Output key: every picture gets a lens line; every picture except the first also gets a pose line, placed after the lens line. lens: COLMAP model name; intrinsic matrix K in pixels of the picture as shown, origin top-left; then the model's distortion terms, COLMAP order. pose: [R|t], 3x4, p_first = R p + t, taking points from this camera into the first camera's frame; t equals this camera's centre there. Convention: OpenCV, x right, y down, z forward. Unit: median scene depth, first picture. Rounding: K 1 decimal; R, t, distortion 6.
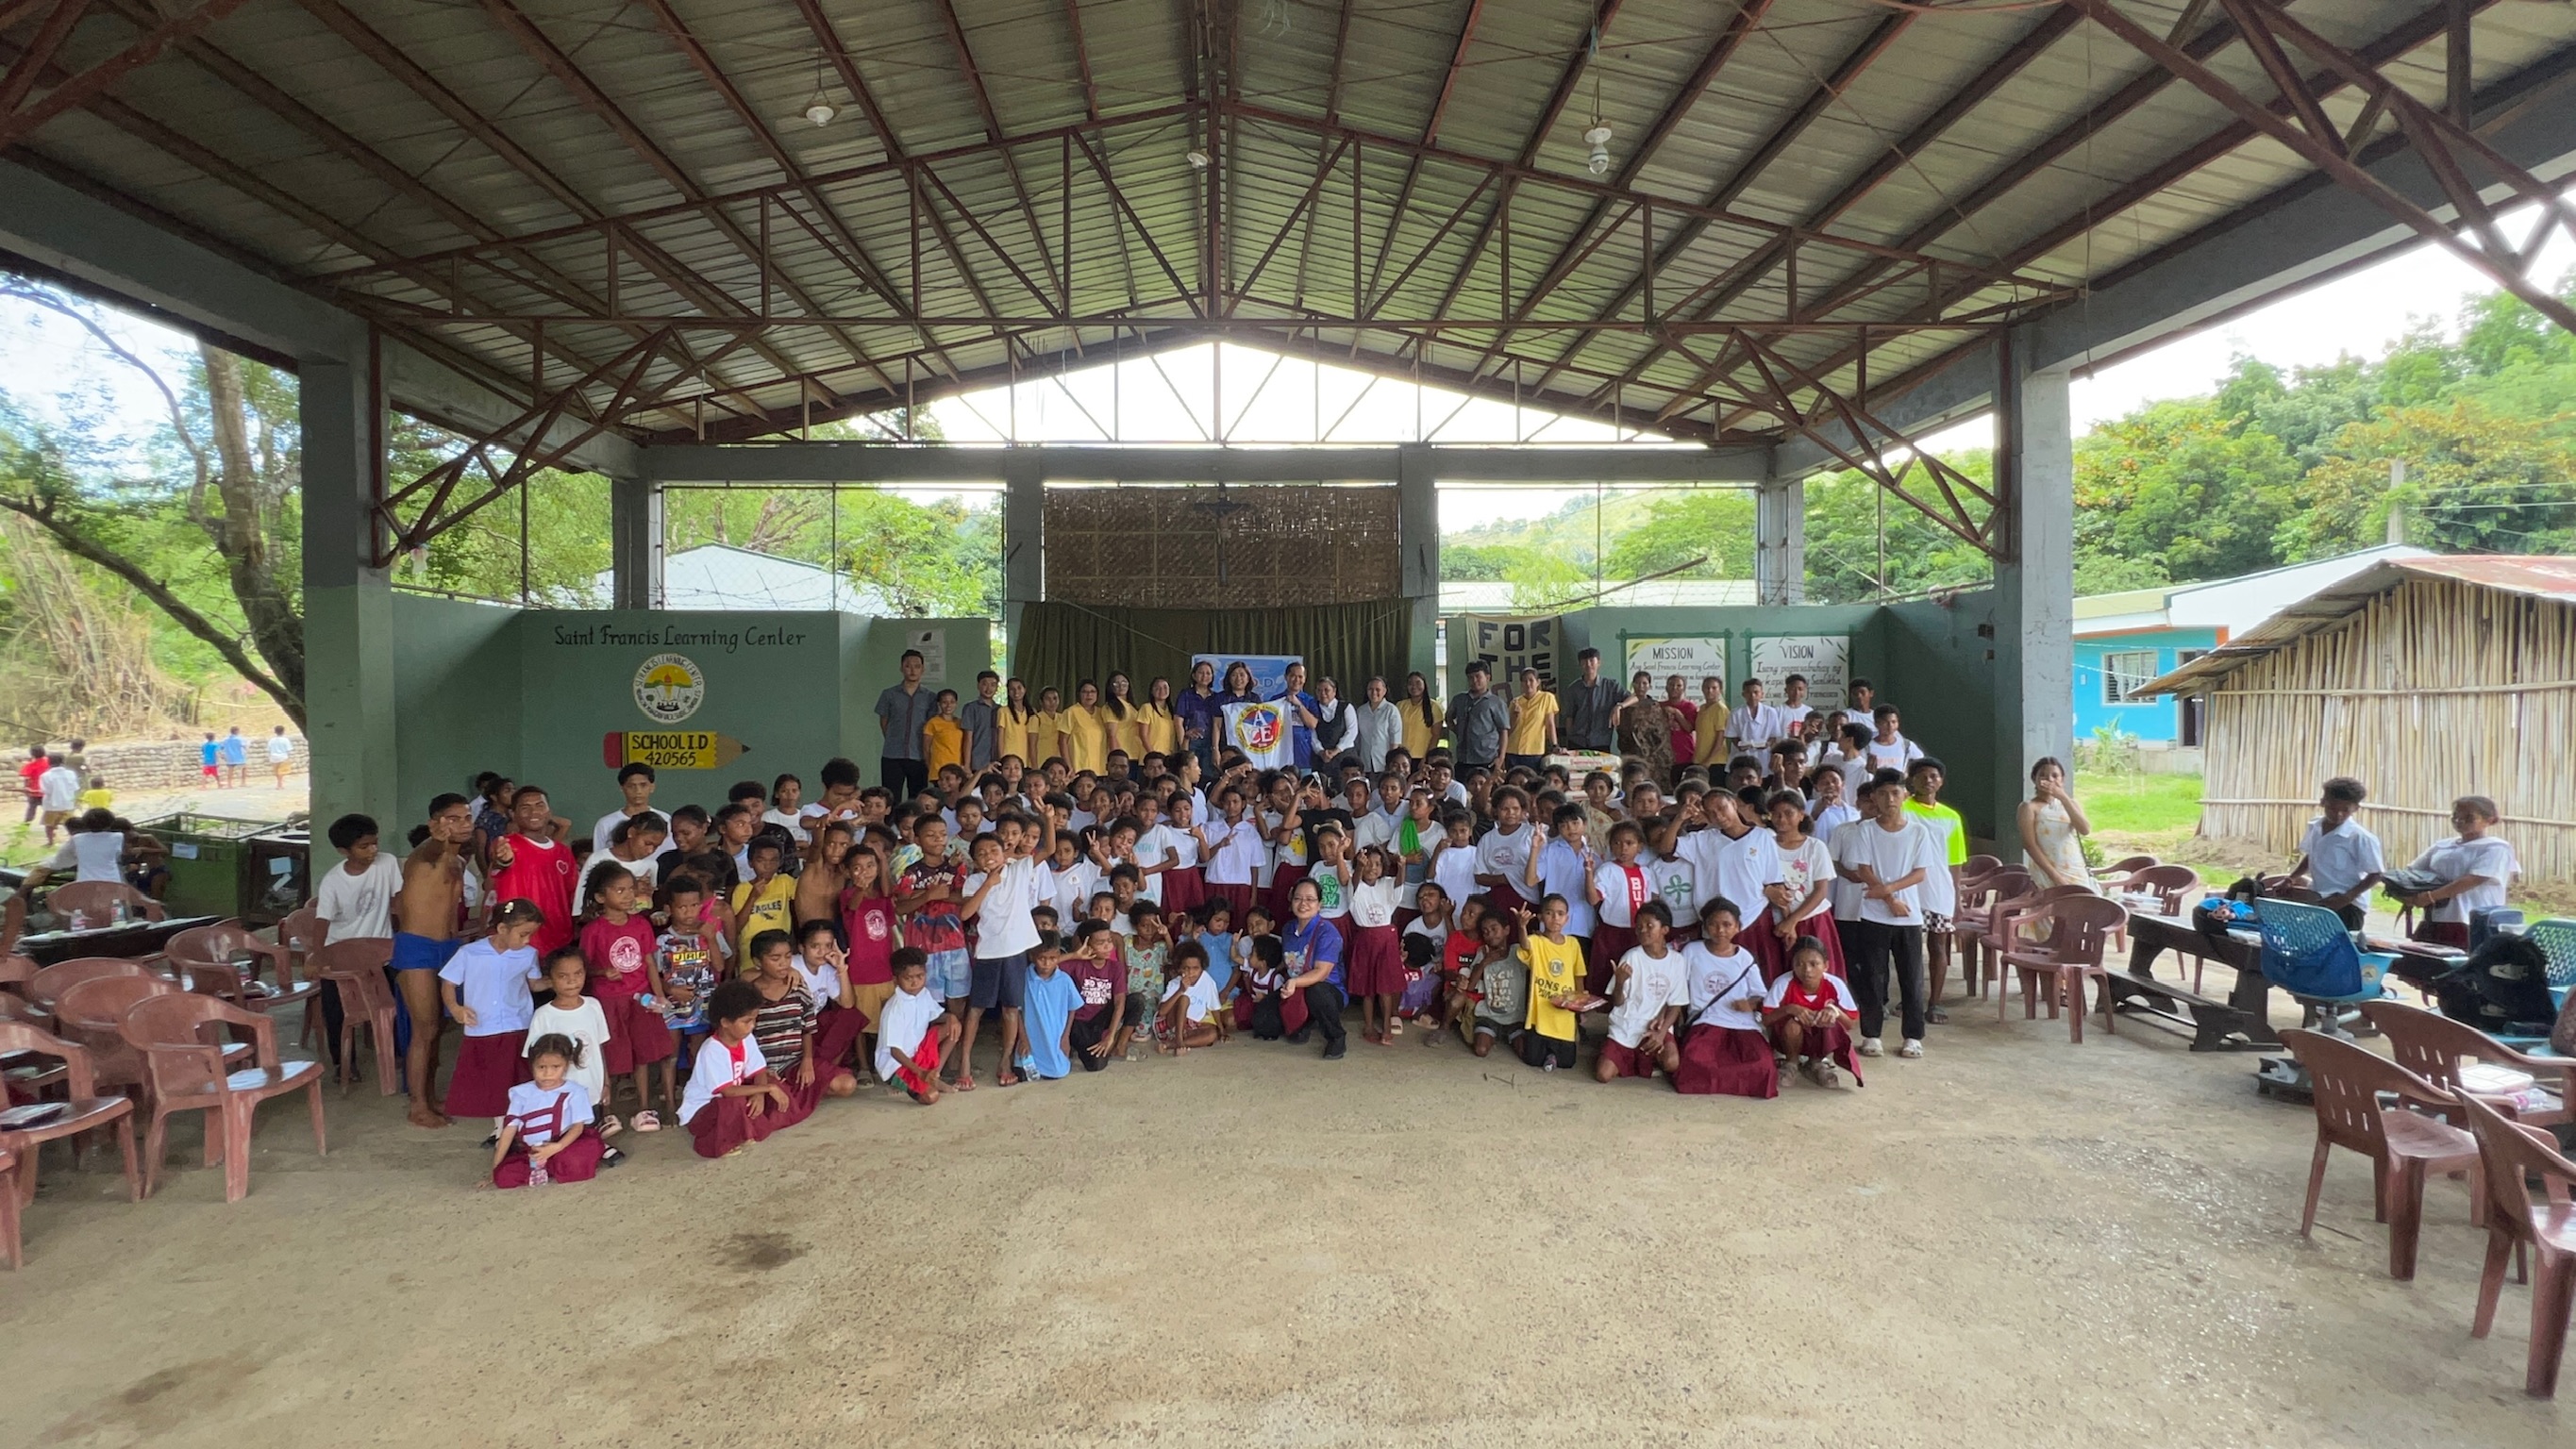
lens RADIAL K [[1228.1, 0, 1288.0], [0, 1228.1, 724.5], [0, 0, 1]] dist [-0.002548, 0.001002]
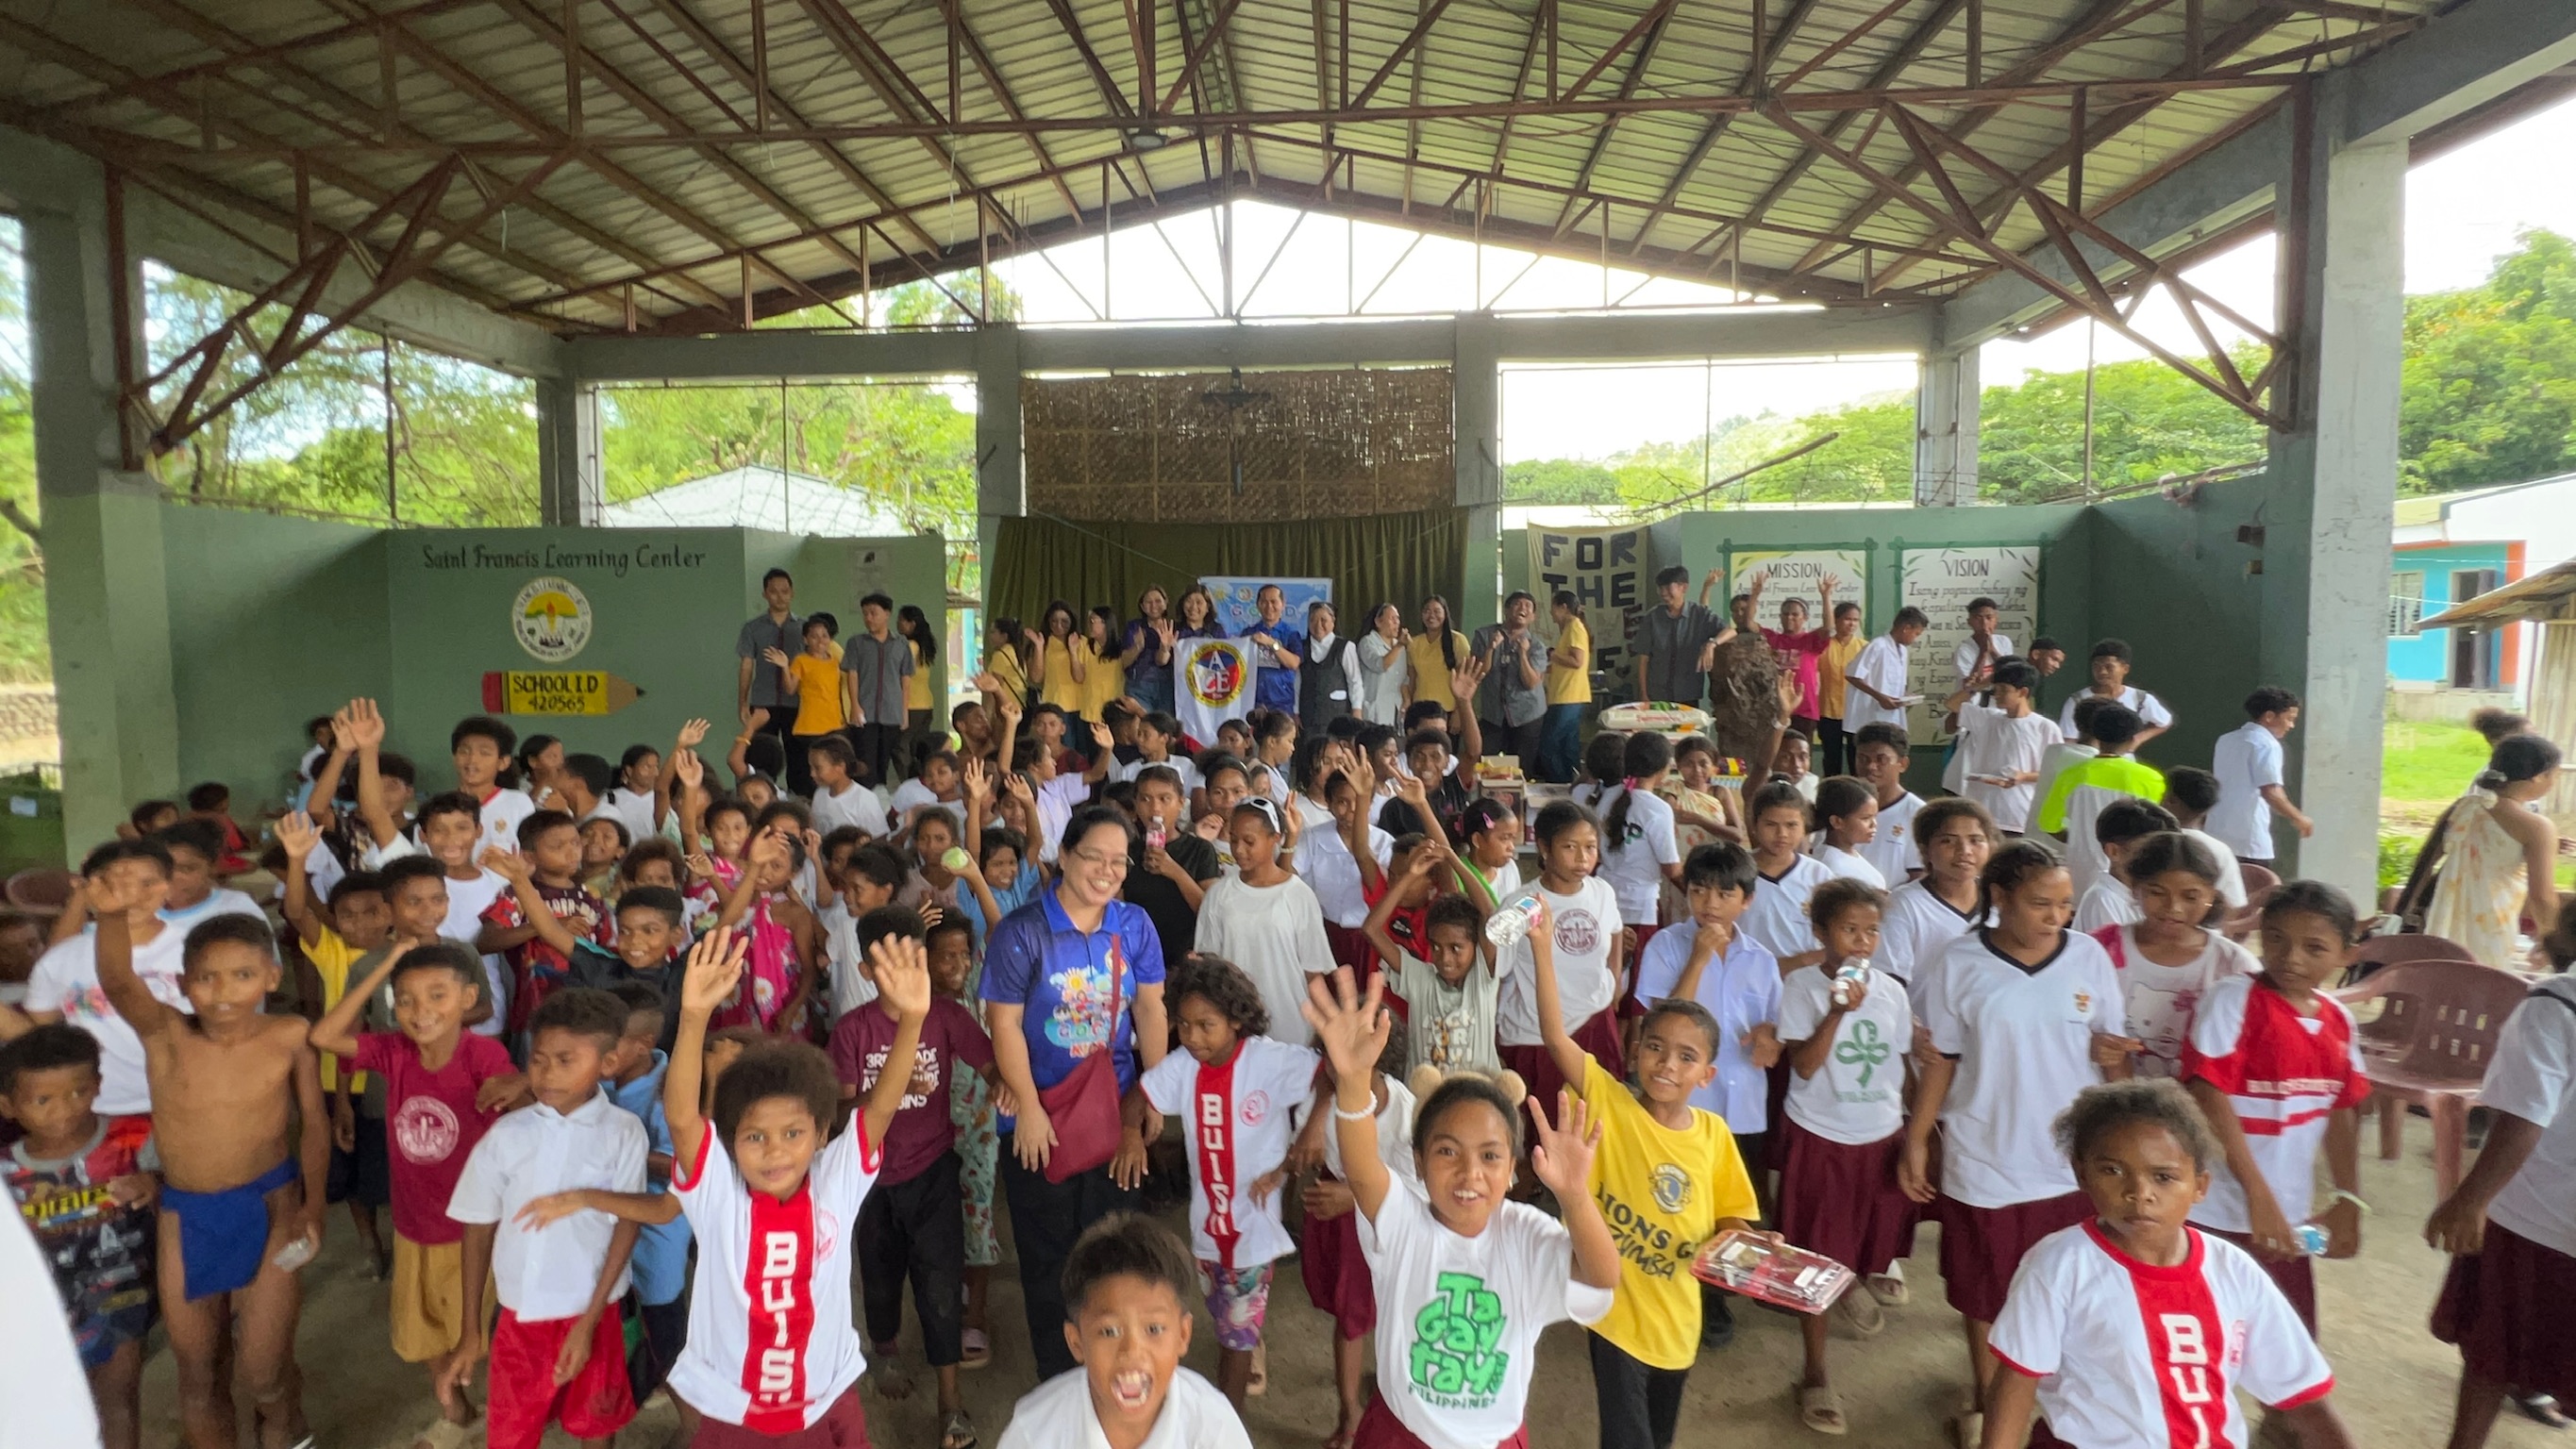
lens RADIAL K [[1228.1, 0, 1288.0], [0, 1228.1, 724.5], [0, 0, 1]] dist [-0.002548, 0.001002]
pose [[0.993974, 0.007320, -0.109376, 0.076619], [-0.001212, 0.998441, 0.055806, -0.004503], [0.109614, -0.055337, 0.992433, 0.183485]]
